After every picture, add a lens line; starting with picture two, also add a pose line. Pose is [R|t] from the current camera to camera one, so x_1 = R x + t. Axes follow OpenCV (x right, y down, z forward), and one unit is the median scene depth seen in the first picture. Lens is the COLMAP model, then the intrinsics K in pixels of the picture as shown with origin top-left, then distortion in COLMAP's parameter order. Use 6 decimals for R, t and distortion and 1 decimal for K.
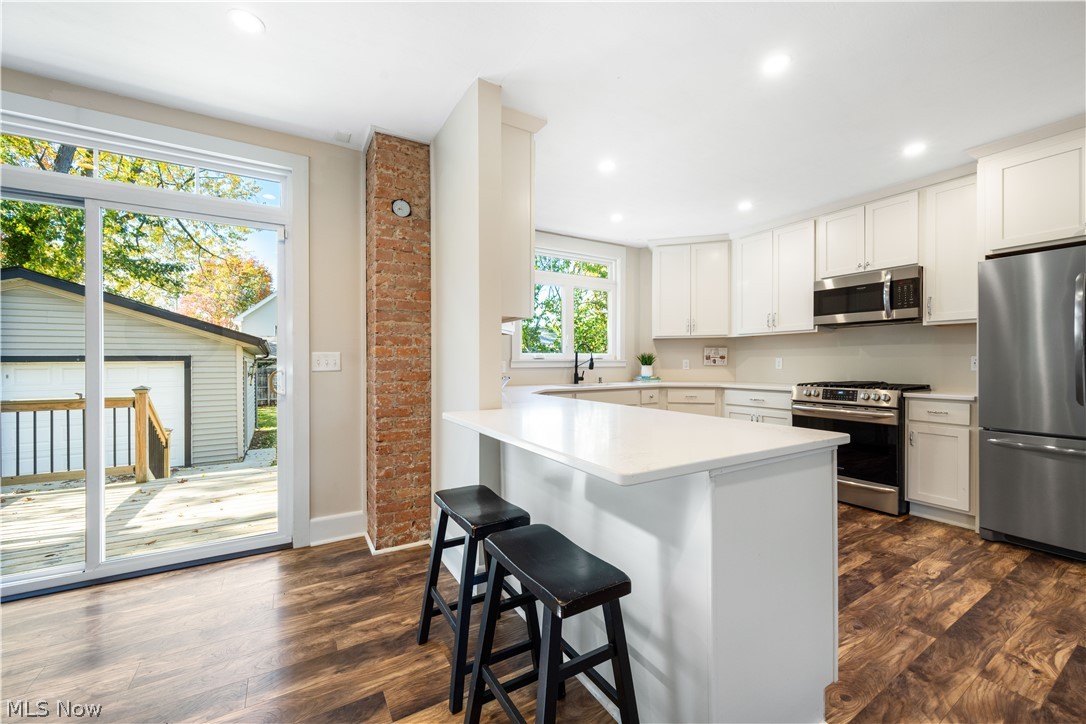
lens RADIAL K [[431.9, 0, 548.8], [0, 431.9, 362.5], [0, 0, 1]] dist [-0.003397, 0.000212]
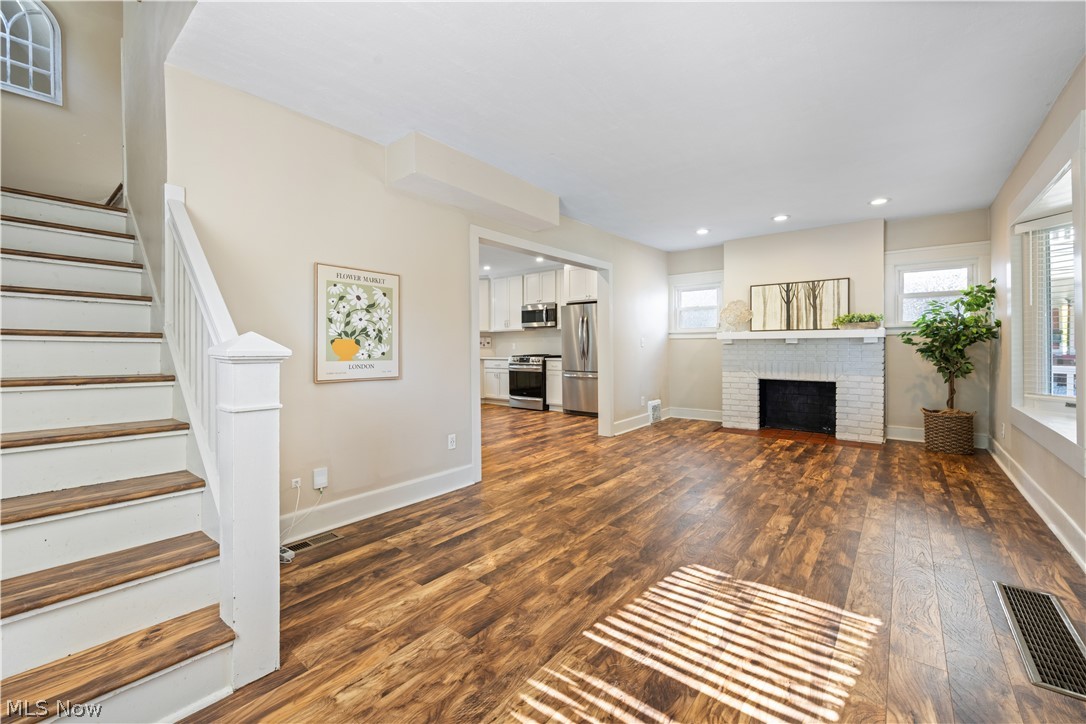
lens RADIAL K [[438.3, 0, 538.5], [0, 438.3, 347.3], [0, 0, 1]] dist [0.000428, -0.000003]
pose [[0.946330, -0.001496, 0.323200, 0.017028], [0.002804, 0.999990, -0.003581, 0.018601], [-0.323191, 0.004295, 0.946324, -1.178102]]
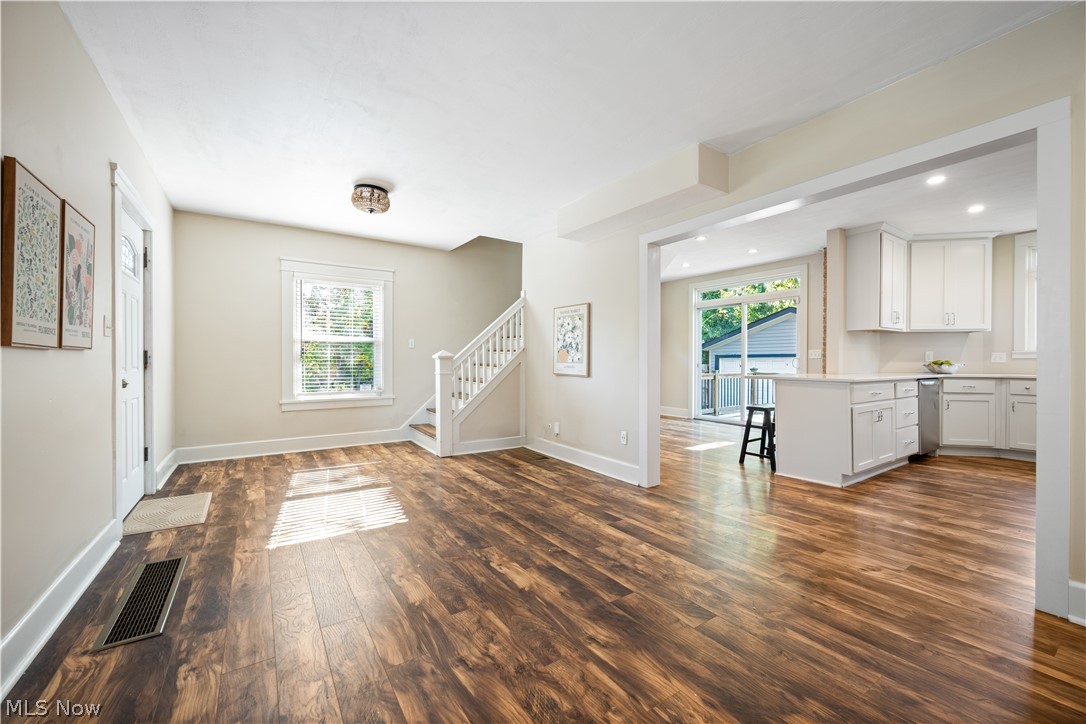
lens RADIAL K [[434.5, 0, 538.2], [0, 434.5, 361.5], [0, 0, 1]] dist [-0.001009, -0.000067]
pose [[0.028540, 0.006561, -0.999571, 1.318156], [-0.004476, 0.999969, 0.006436, 0.027010], [0.999583, 0.004290, 0.028568, -0.390436]]
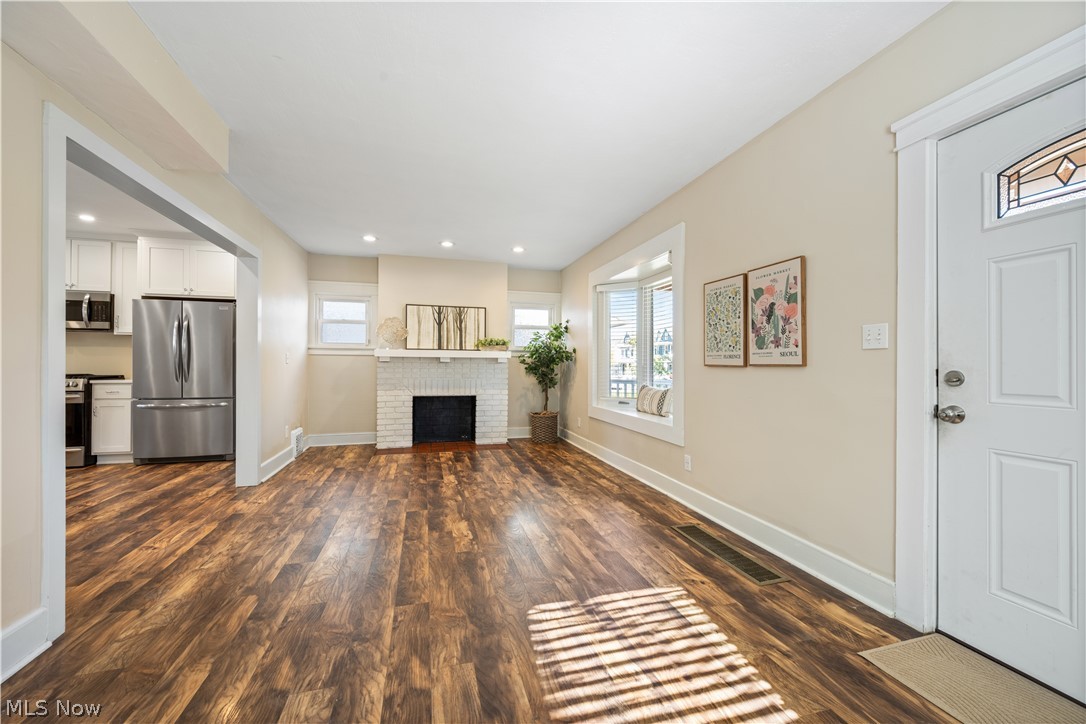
lens RADIAL K [[426.5, 0, 535.8], [0, 426.5, 366.1], [0, 0, 1]] dist [-0.001256, -0.000102]
pose [[0.291915, 0.003461, 0.956438, -0.098102], [-0.003156, 0.999991, -0.002656, 0.020474], [-0.956439, -0.002243, 0.291924, -0.795731]]
